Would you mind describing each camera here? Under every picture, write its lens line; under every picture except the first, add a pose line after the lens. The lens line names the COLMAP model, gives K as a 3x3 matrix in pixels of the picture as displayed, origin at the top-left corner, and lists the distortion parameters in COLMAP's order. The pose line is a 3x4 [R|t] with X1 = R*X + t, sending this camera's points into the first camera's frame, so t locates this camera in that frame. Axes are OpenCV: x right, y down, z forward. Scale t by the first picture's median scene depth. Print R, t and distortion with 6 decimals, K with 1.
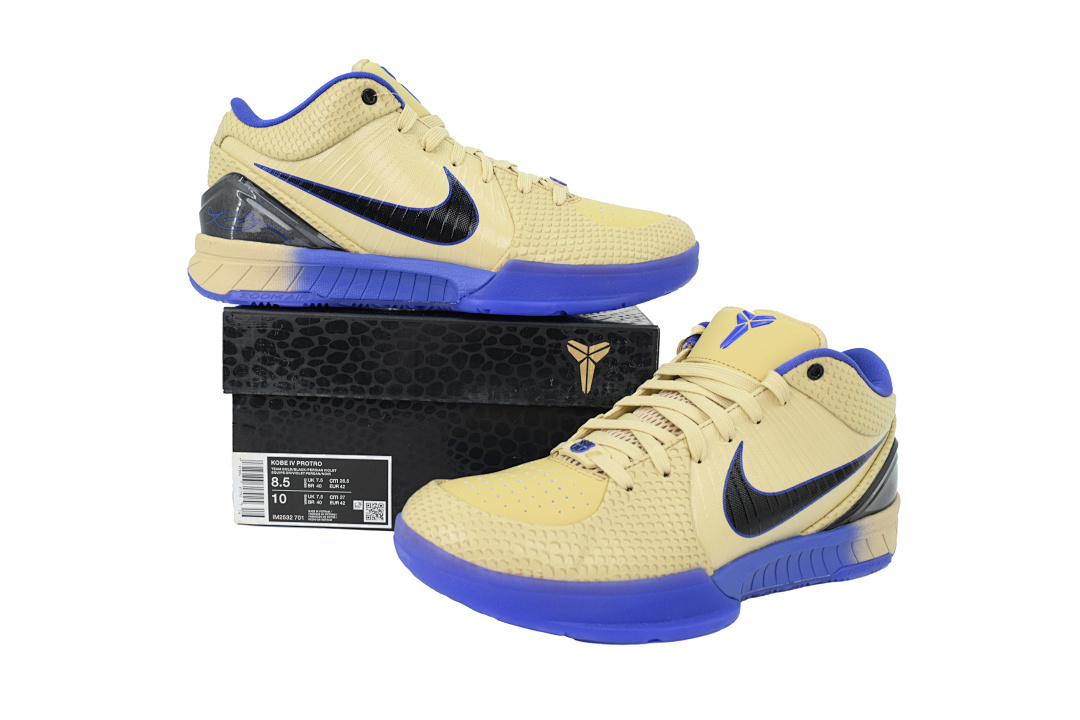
lens RADIAL K [[796.2, 0, 539.4], [0, 796.2, 359.9], [0, 0, 1]] dist [0.001669, -0.000598]
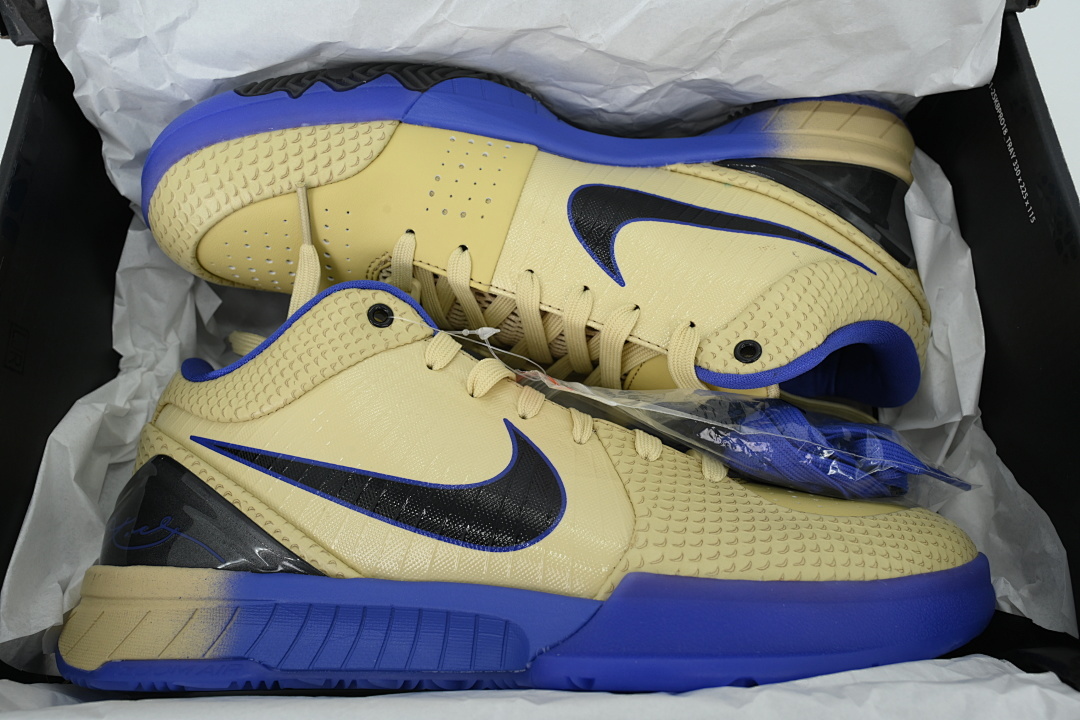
lens RADIAL K [[869.0, 0, 542.3], [0, 869.0, 356.1], [0, 0, 1]] dist [0.010162, 0.001327]
pose [[0.989129, -0.079705, -0.123577, -0.014264], [0.012197, 0.881940, -0.471204, 0.012209], [0.146545, 0.464574, 0.873324, 0.507772]]
